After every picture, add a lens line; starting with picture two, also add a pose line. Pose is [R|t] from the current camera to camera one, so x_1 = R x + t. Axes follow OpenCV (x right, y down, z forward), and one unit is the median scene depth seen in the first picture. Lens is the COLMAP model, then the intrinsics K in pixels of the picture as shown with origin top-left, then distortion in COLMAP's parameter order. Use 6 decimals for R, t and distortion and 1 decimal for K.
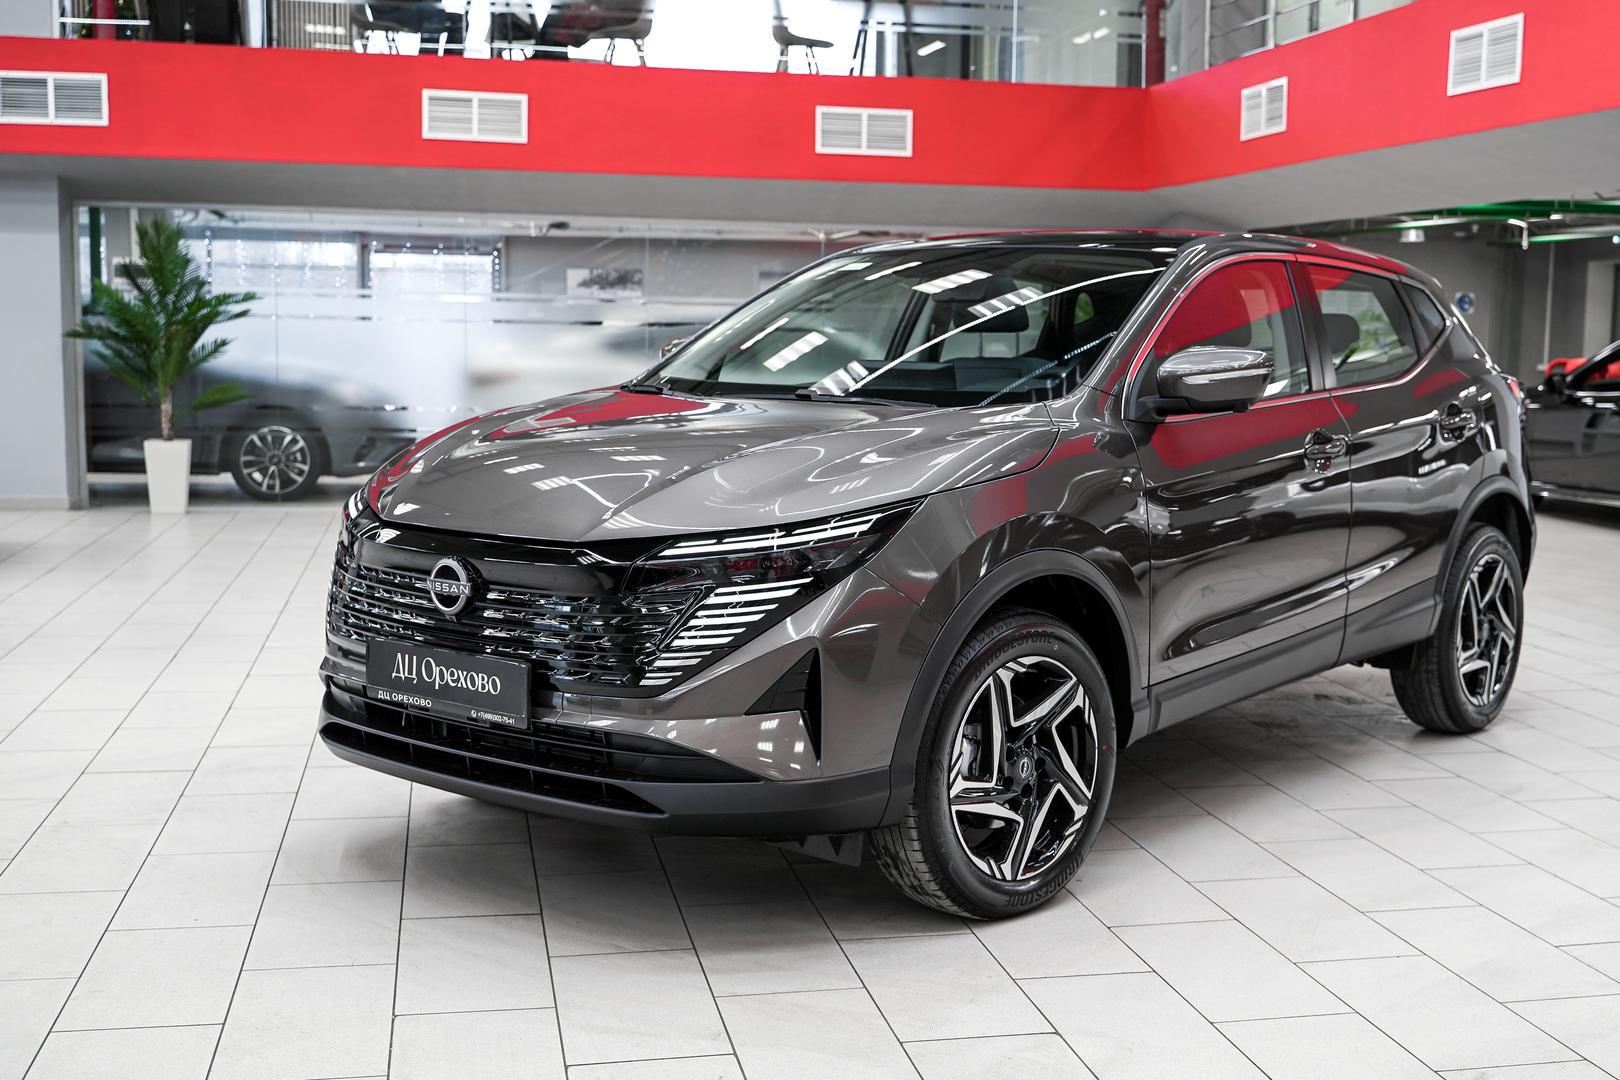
lens RADIAL K [[1776.4, 0, 810.0], [0, 1776.4, 540.0], [0, 0, 1]] dist [0.059263, -0.148747]
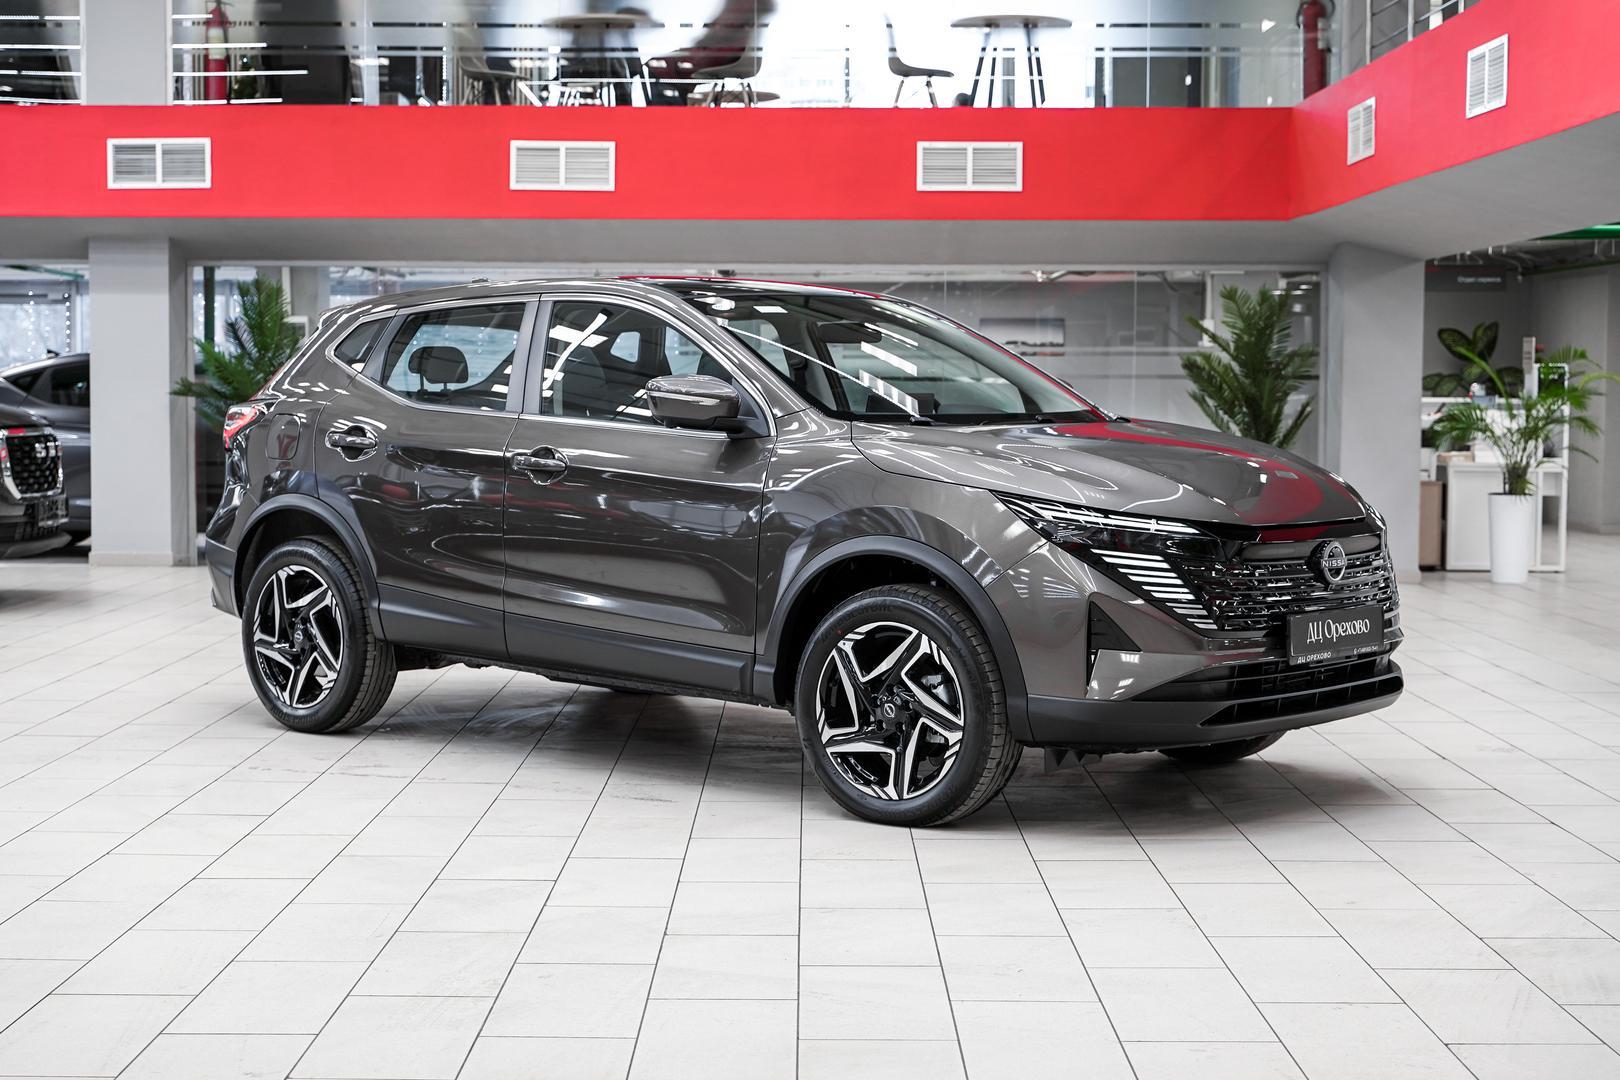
lens RADIAL K [[2257.8, 0, 750.3], [0, 2257.8, 544.1], [0, 0, 1]] dist [0.003831, 0.010351]
pose [[0.971930, 0.005927, -0.235195, 0.203798], [-0.018773, 0.998449, -0.052415, 0.031828], [0.234519, 0.055359, 0.970534, -0.162153]]
